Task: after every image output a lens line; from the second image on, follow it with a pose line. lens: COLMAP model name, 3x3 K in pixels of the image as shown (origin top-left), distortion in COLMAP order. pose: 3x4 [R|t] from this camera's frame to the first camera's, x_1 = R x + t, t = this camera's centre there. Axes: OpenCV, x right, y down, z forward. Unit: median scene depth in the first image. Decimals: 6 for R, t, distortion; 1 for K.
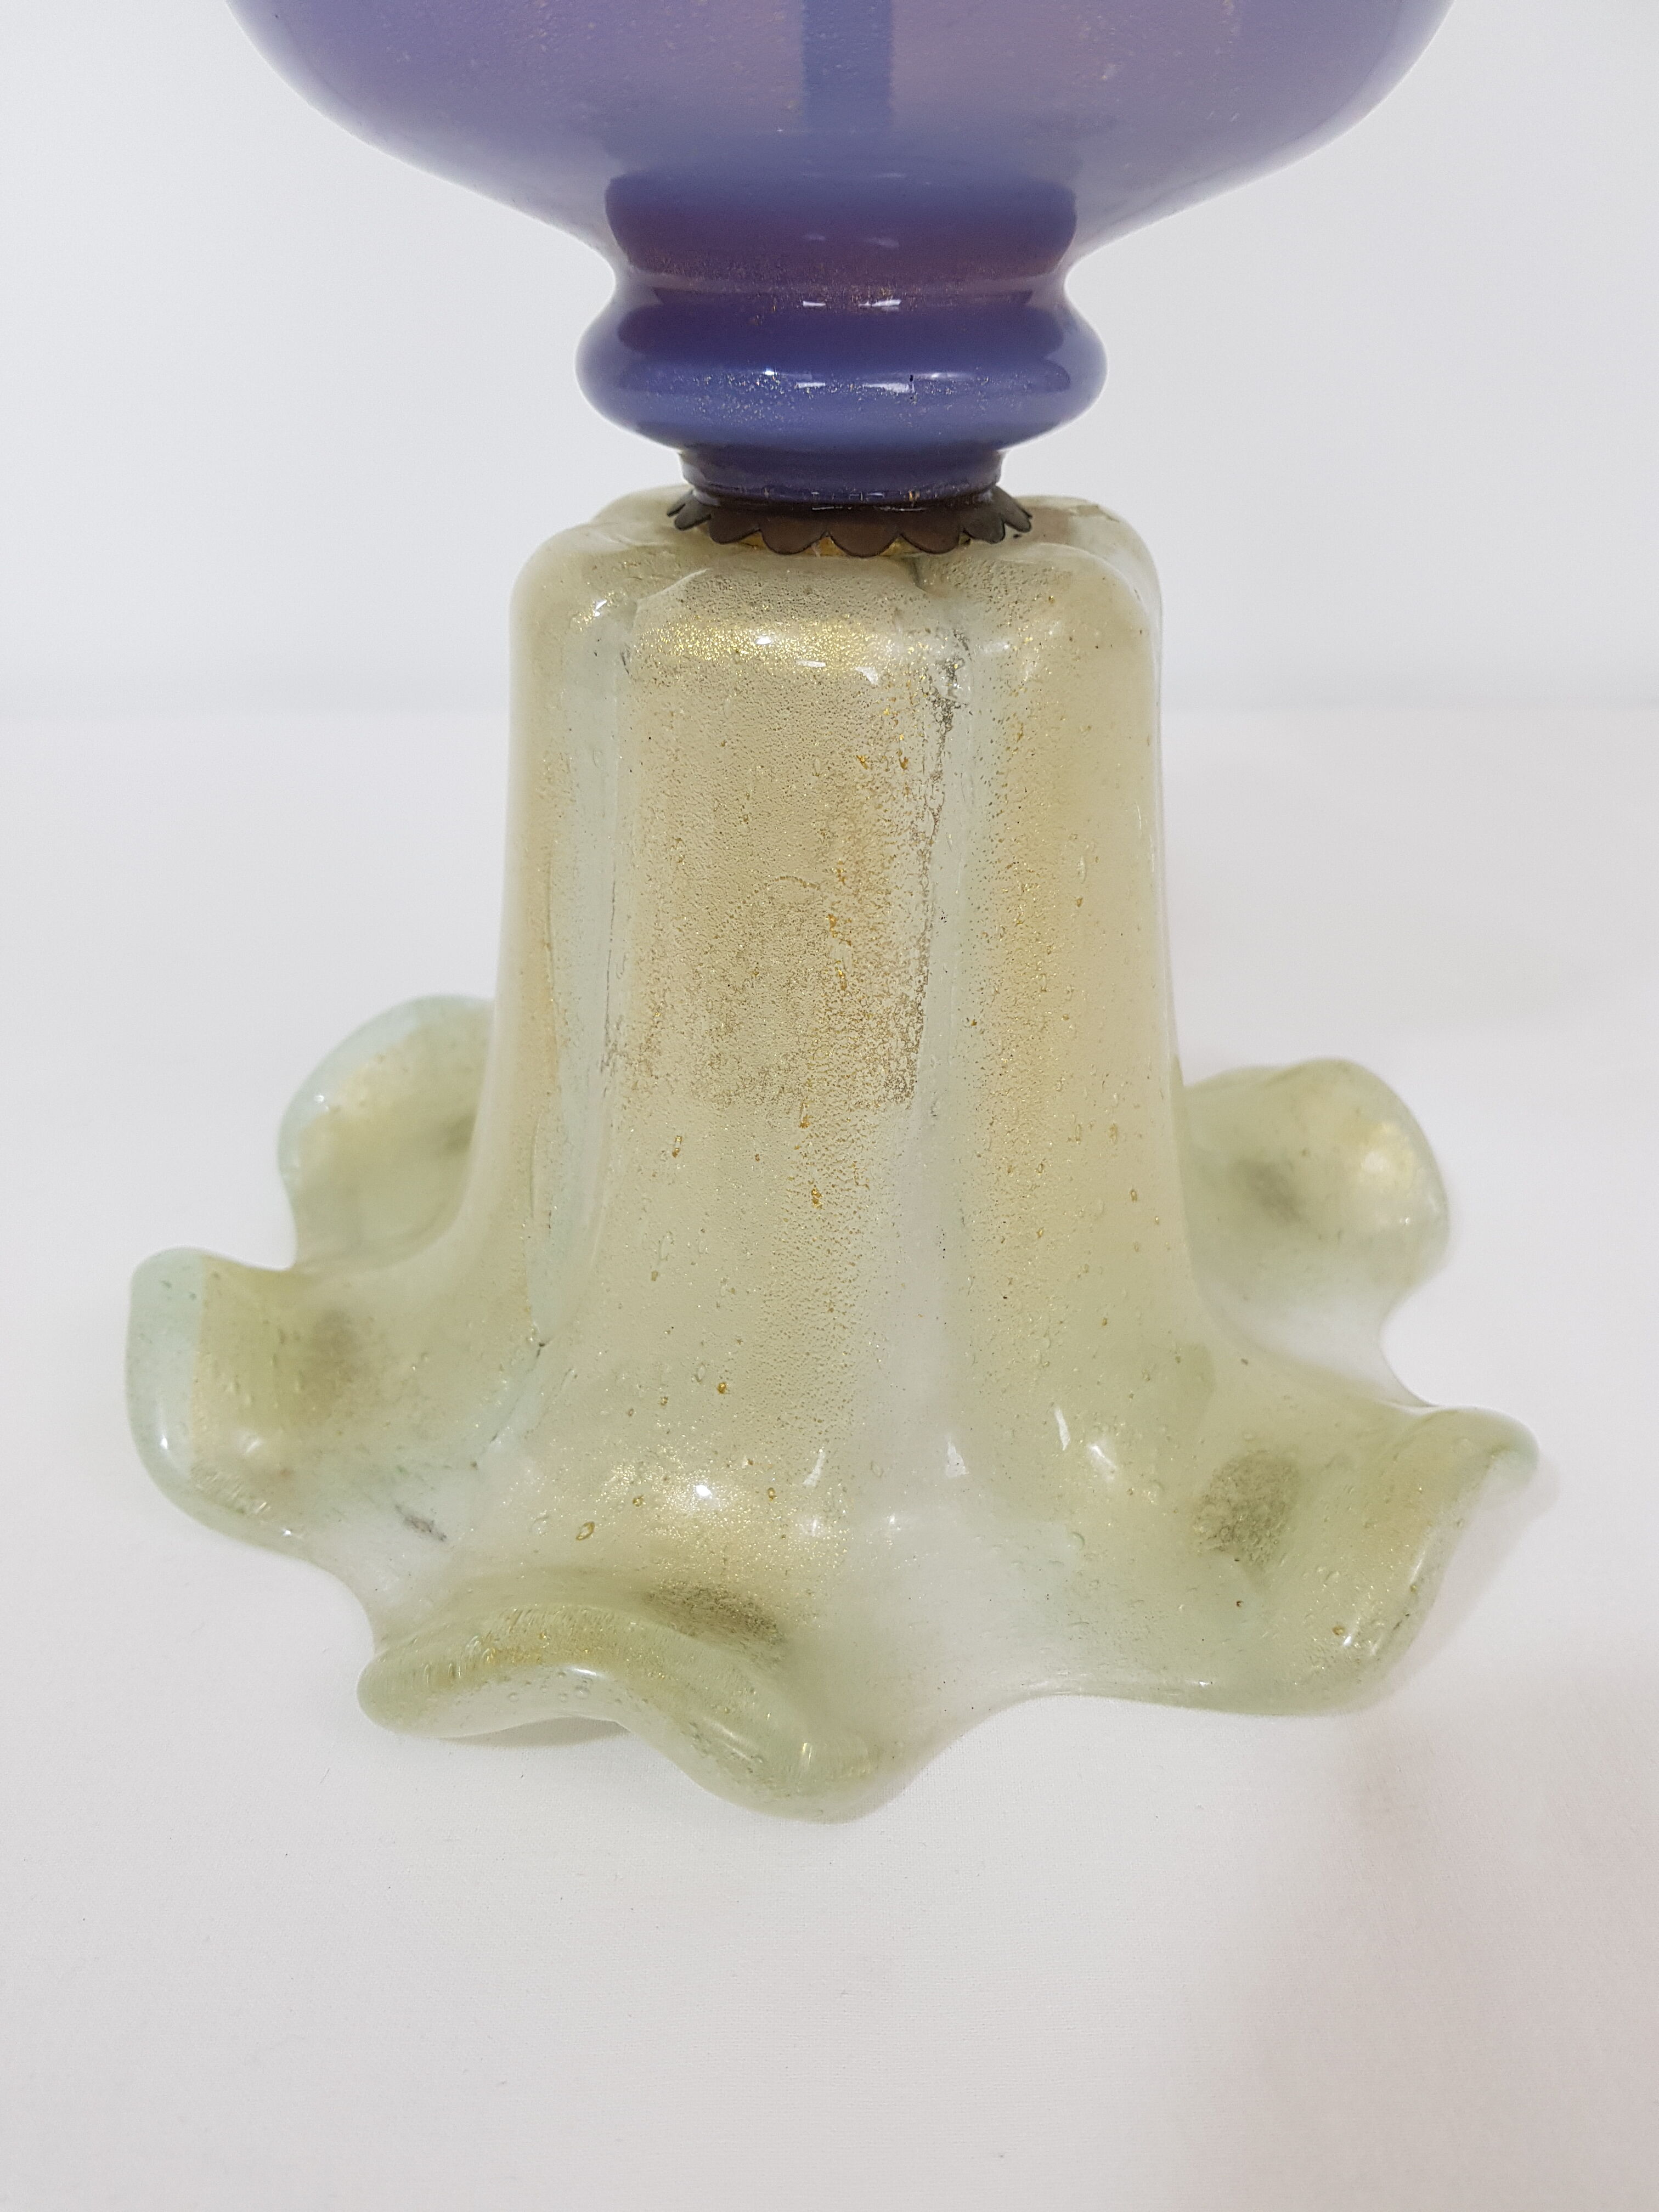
lens RADIAL K [[1710.0, 0, 875.4], [0, 1710.0, 1110.7], [0, 0, 1]] dist [0.100561, -0.262762]
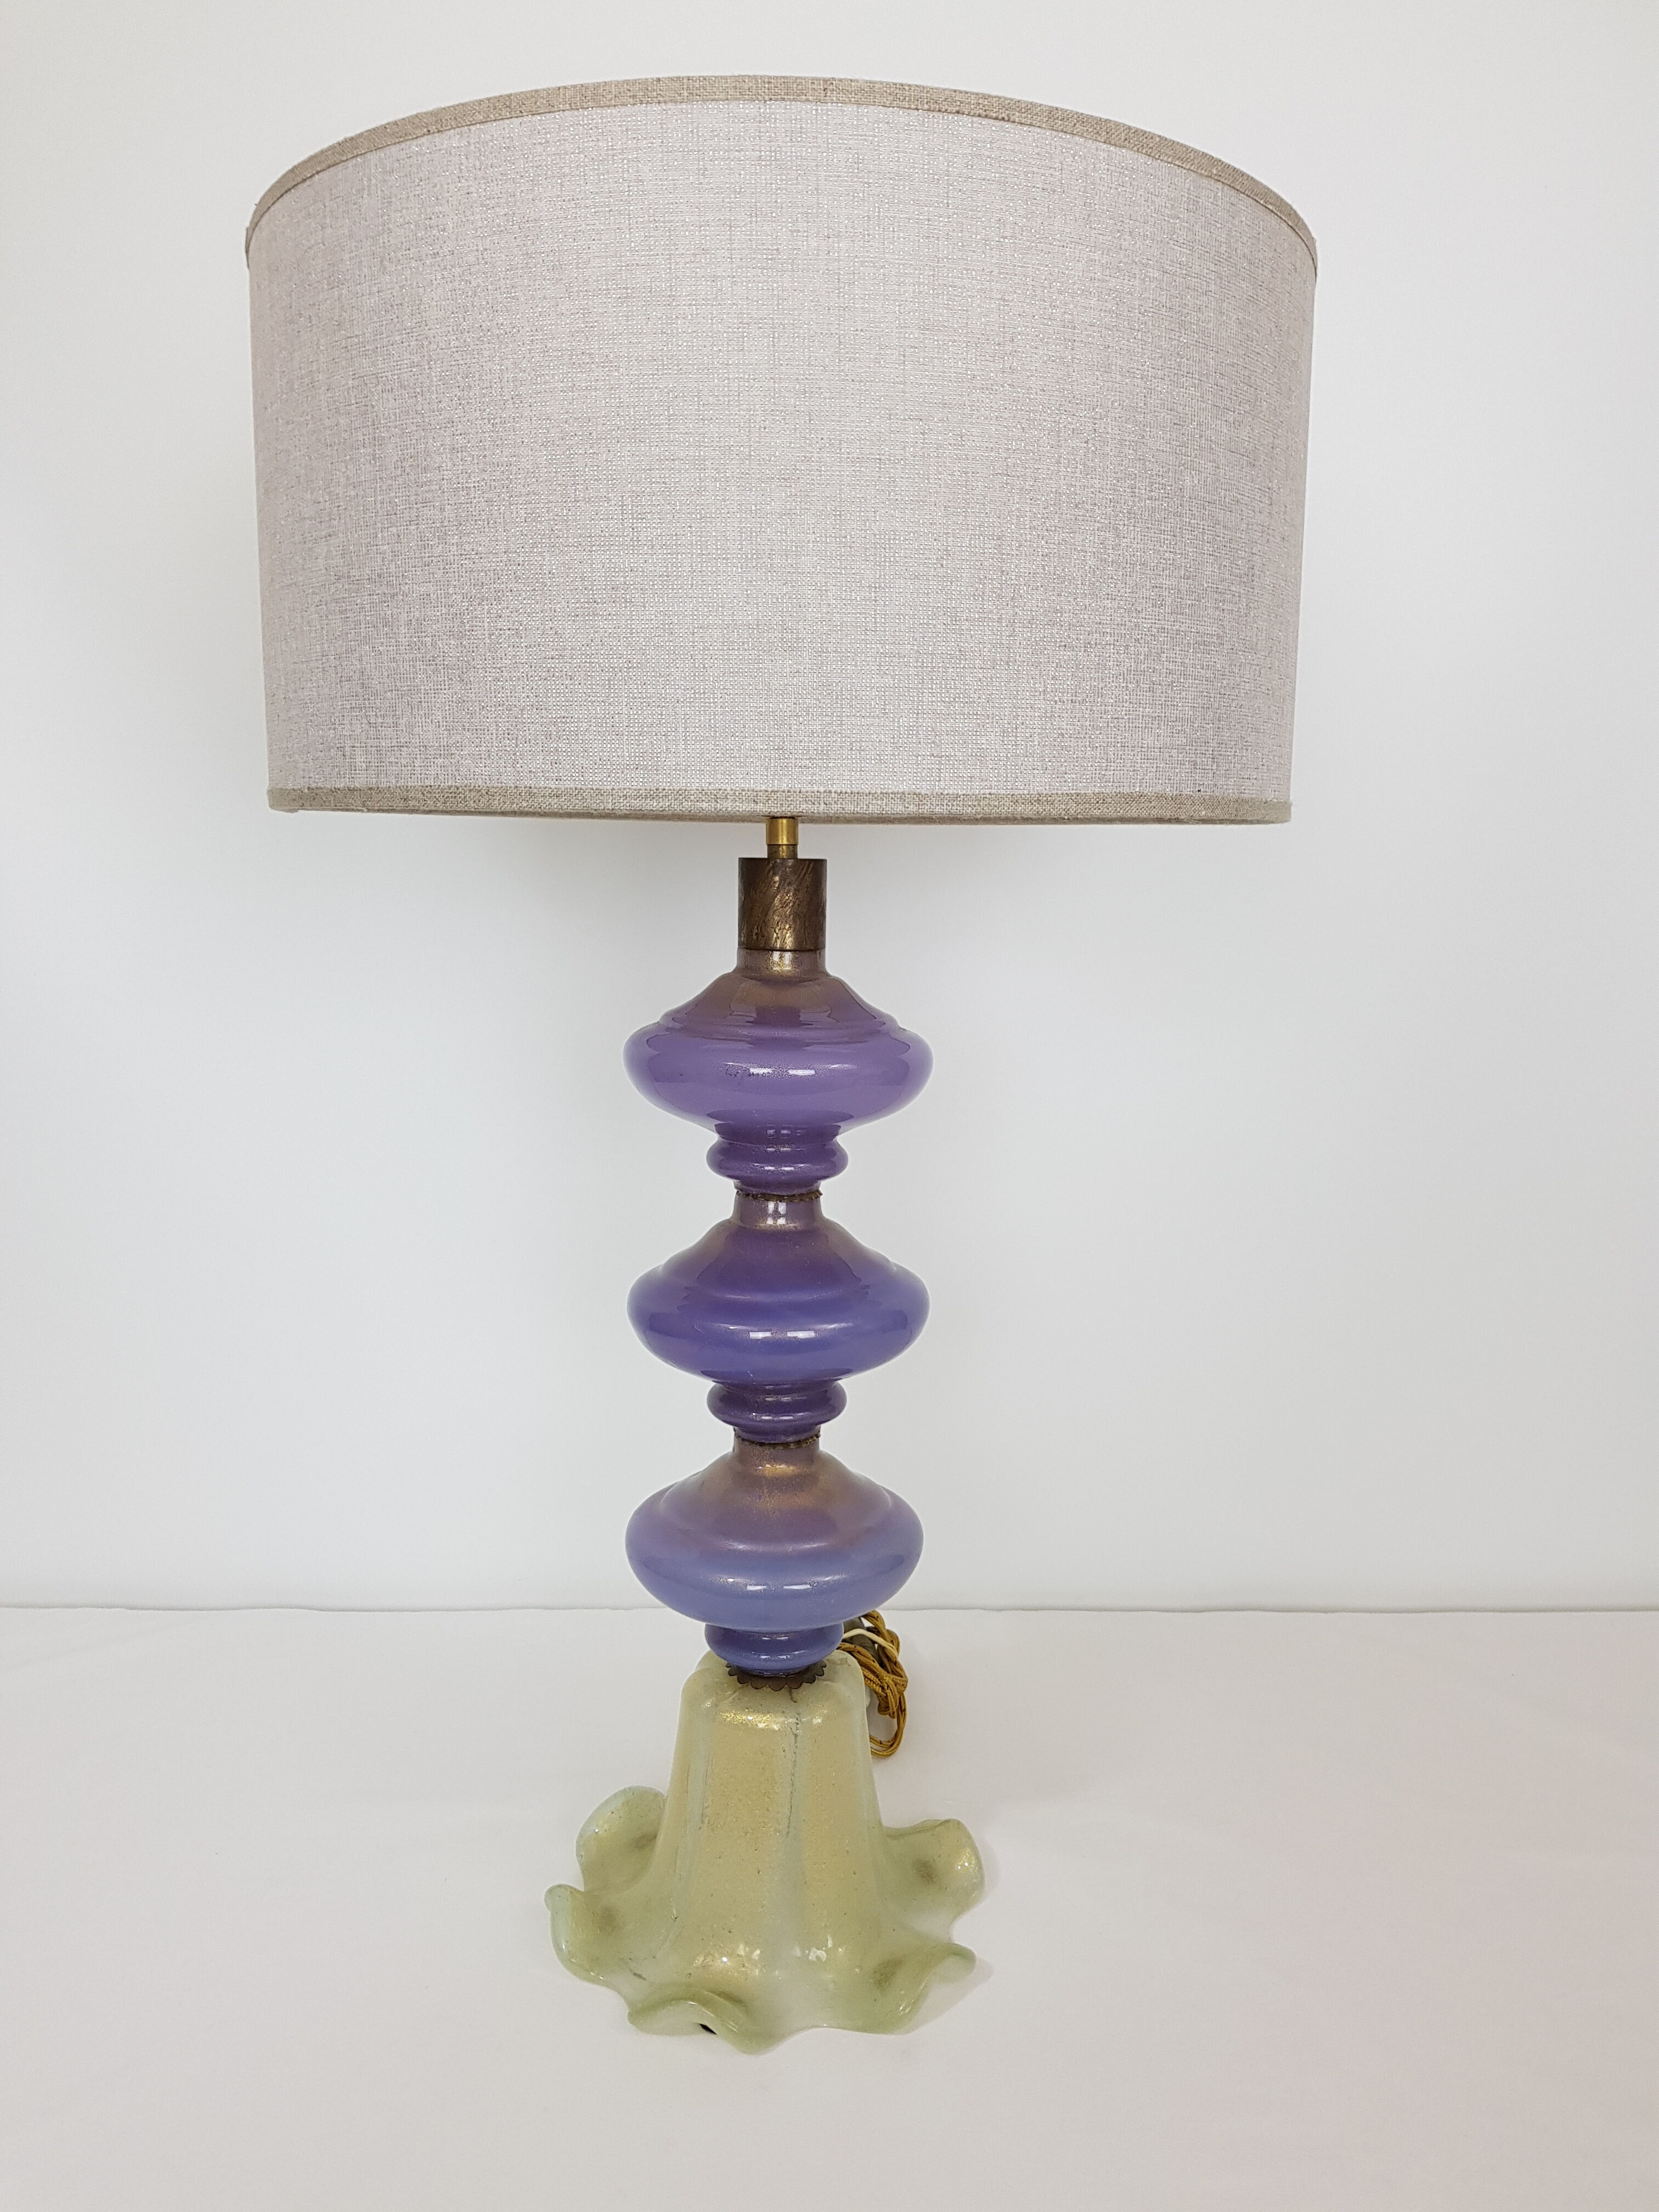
lens RADIAL K [[1710.0, 0, 875.4], [0, 1710.0, 1110.7], [0, 0, 1]] dist [0.100561, -0.262762]
pose [[0.999736, 0.011267, -0.020032, 0.248593], [-0.017558, 0.936812, -0.349391, -0.173183], [0.014830, 0.349651, 0.936763, -2.766716]]
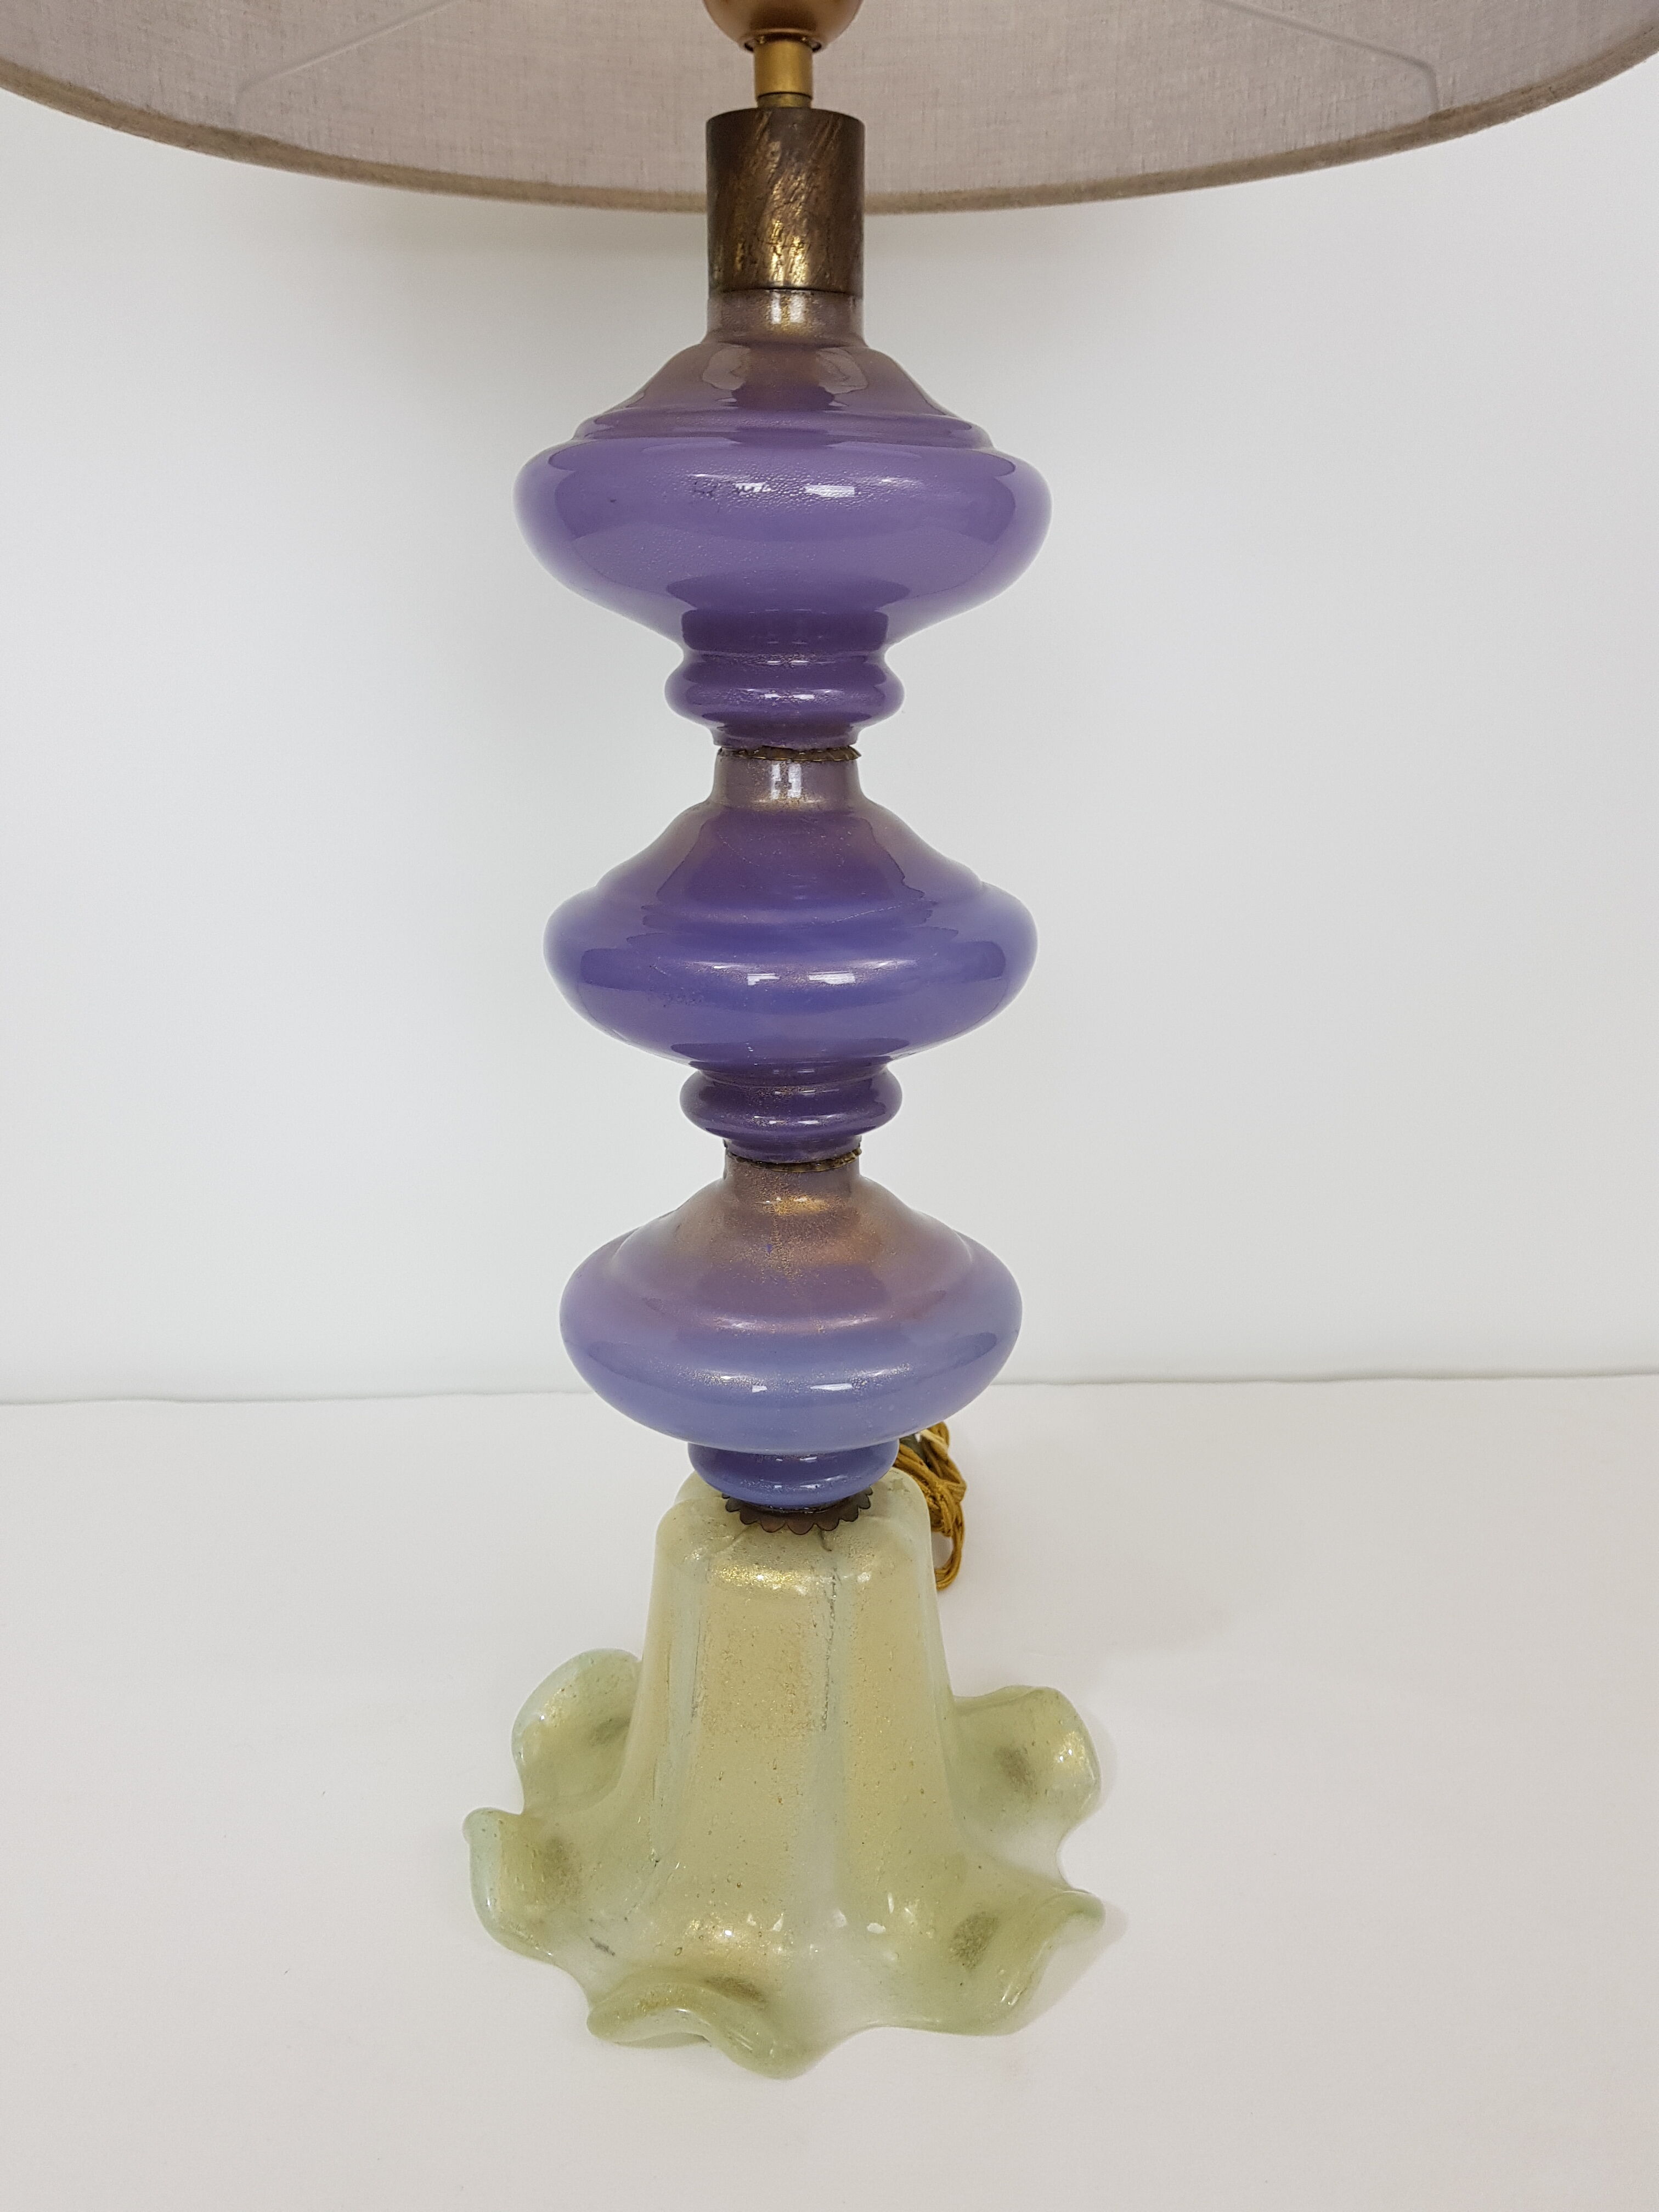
lens RADIAL K [[1710.0, 0, 875.4], [0, 1710.0, 1110.7], [0, 0, 1]] dist [0.100561, -0.262762]
pose [[0.999992, -0.003176, -0.002319, 0.099590], [0.002611, 0.977154, -0.212518, -0.352449], [0.002941, 0.212510, 0.977155, -1.447291]]
